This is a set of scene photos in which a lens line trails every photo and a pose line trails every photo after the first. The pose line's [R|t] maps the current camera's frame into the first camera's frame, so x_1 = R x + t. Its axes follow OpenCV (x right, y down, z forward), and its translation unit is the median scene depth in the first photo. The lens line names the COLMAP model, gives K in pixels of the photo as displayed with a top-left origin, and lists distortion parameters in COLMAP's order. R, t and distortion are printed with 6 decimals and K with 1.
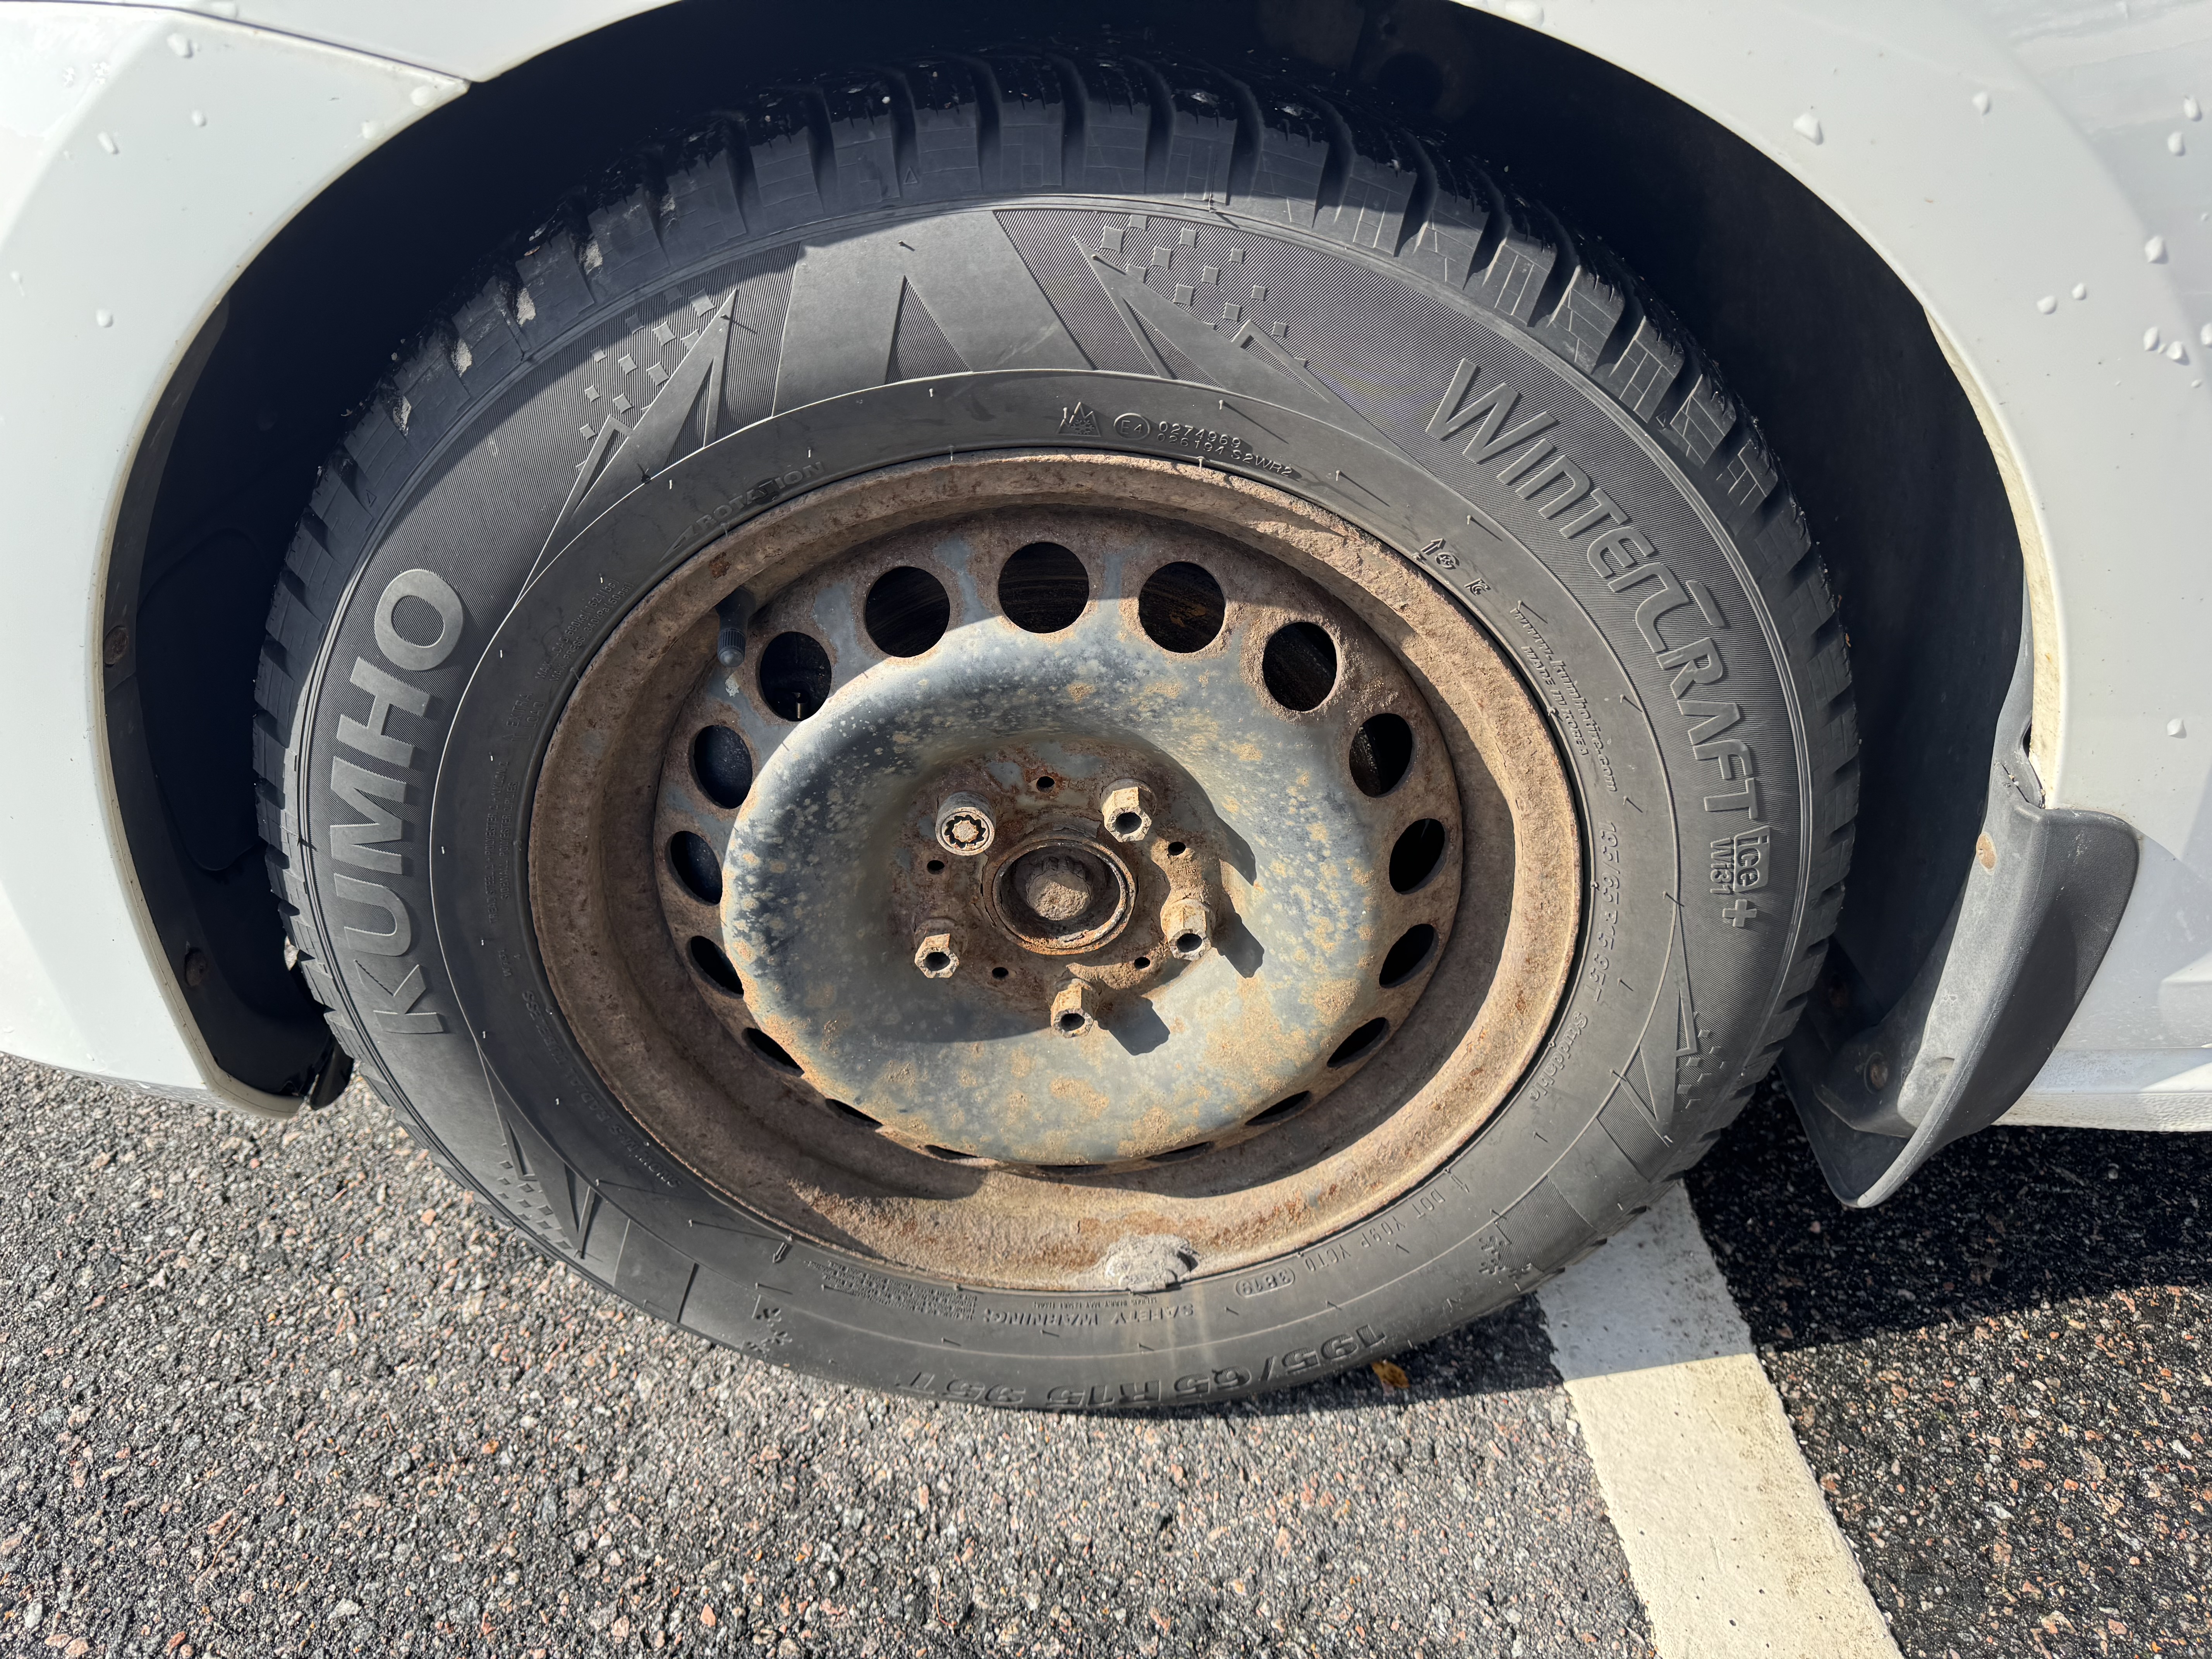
lens RADIAL K [[1560.5, 0, 1118.3], [0, 1560.5, 809.9], [0, 0, 1]] dist [0.023640, -0.025982]
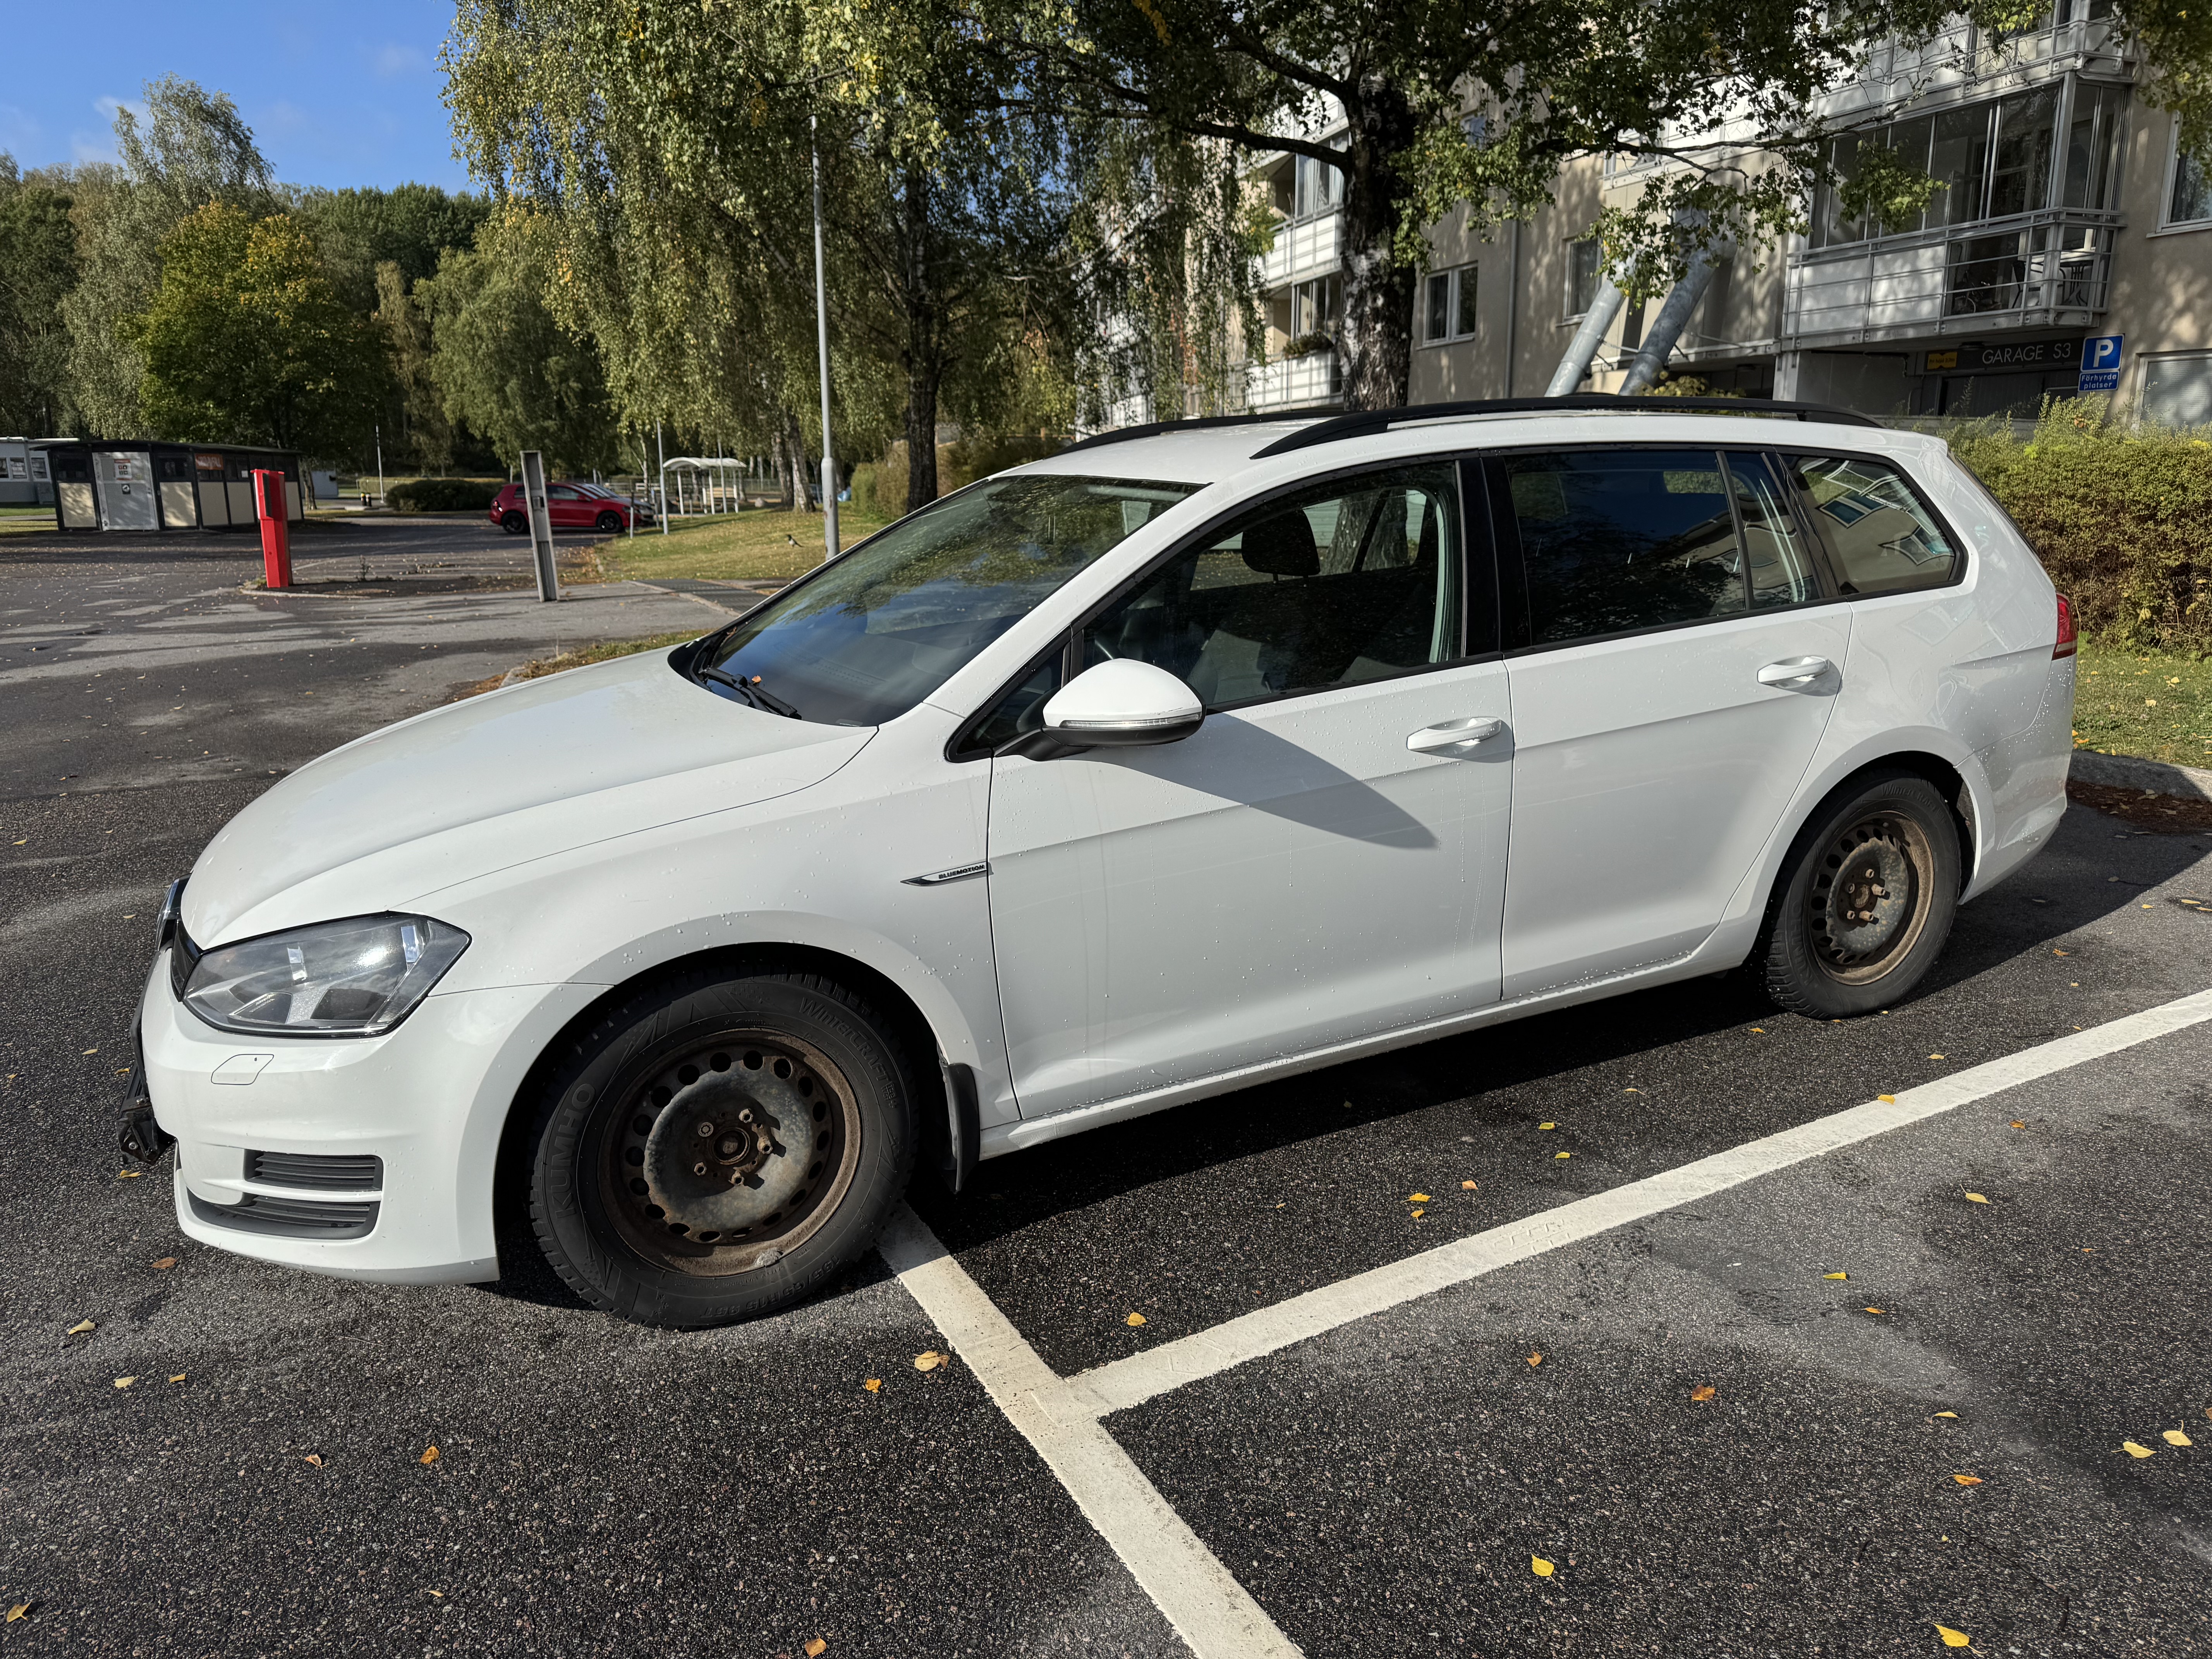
lens RADIAL K [[1560.5, 0, 1121.4], [0, 1560.5, 827.9], [0, 0, 1]] dist [0.023640, -0.025982]
pose [[0.904080, -0.133034, 0.406129, -0.624645], [0.273167, 0.910726, -0.309772, 0.795931], [-0.328662, 0.391000, 0.859710, -2.929352]]
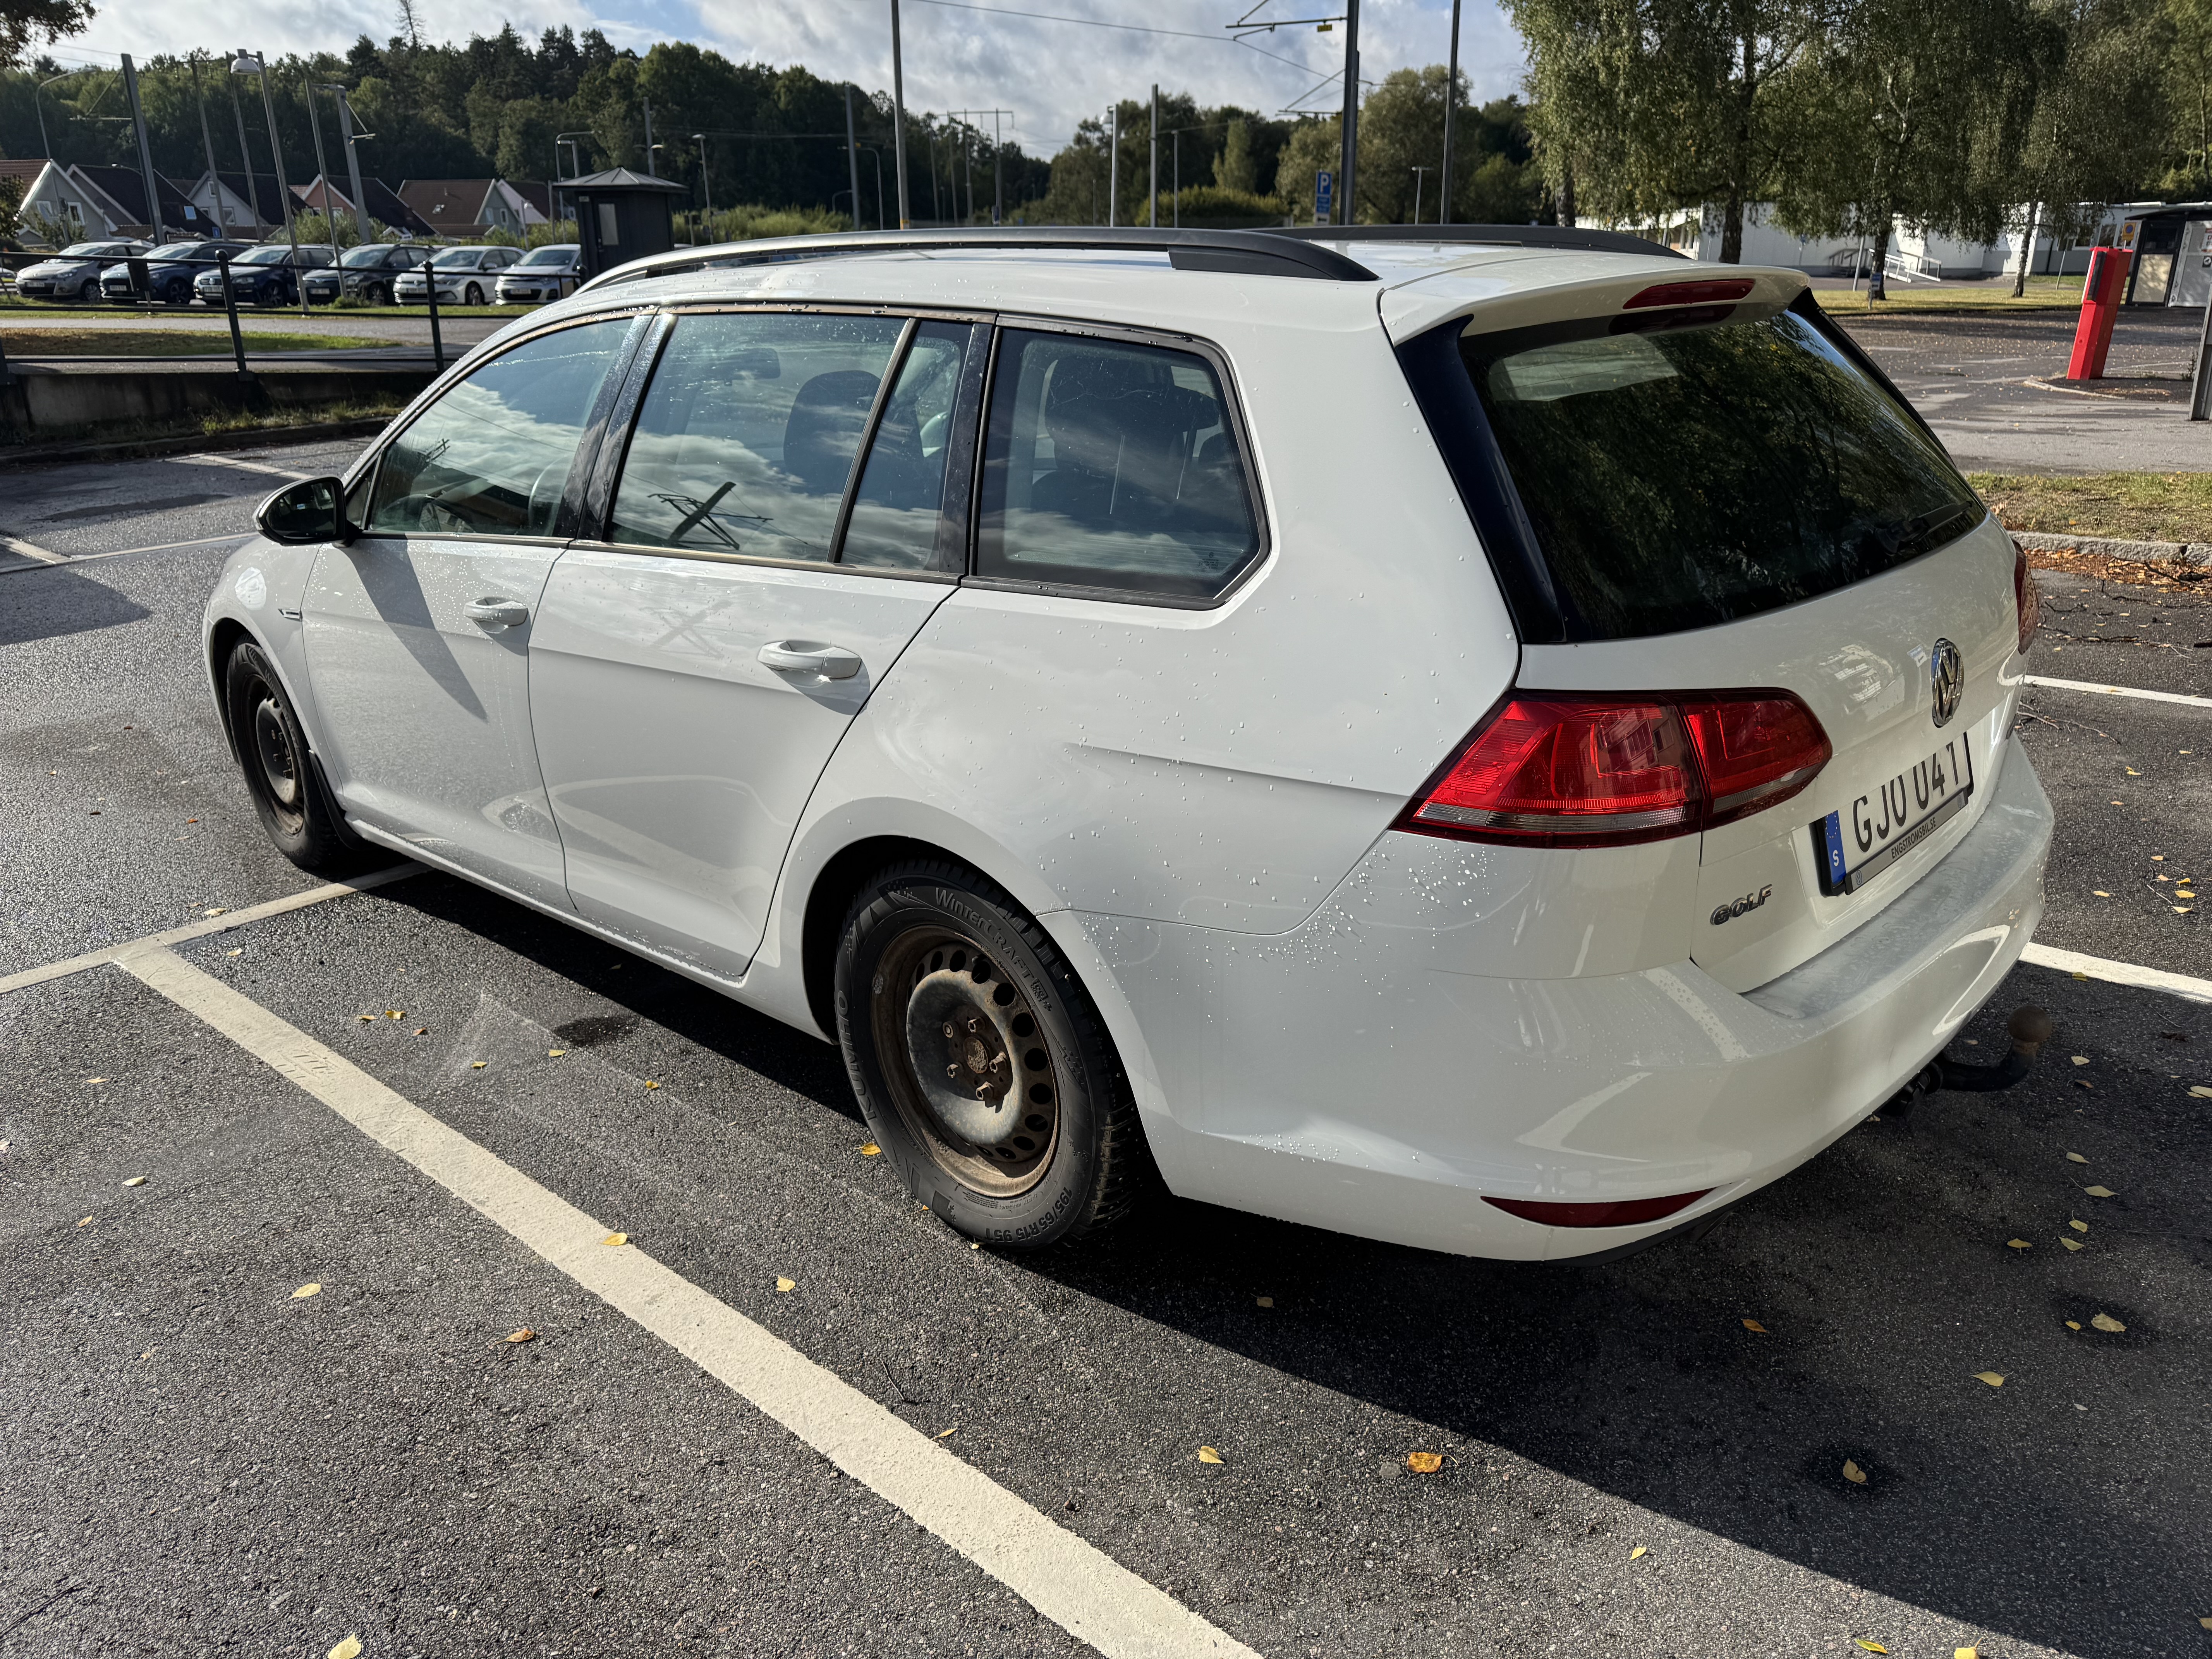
lens RADIAL K [[1560.5, 0, 1110.8], [0, 1560.5, 833.1], [0, 0, 1]] dist [0.023640, -0.025982]
pose [[0.707405, 0.204071, -0.676708, 6.413800], [-0.373573, 0.920709, -0.112865, -0.166445], [0.600019, 0.332641, 0.727549, -1.422858]]
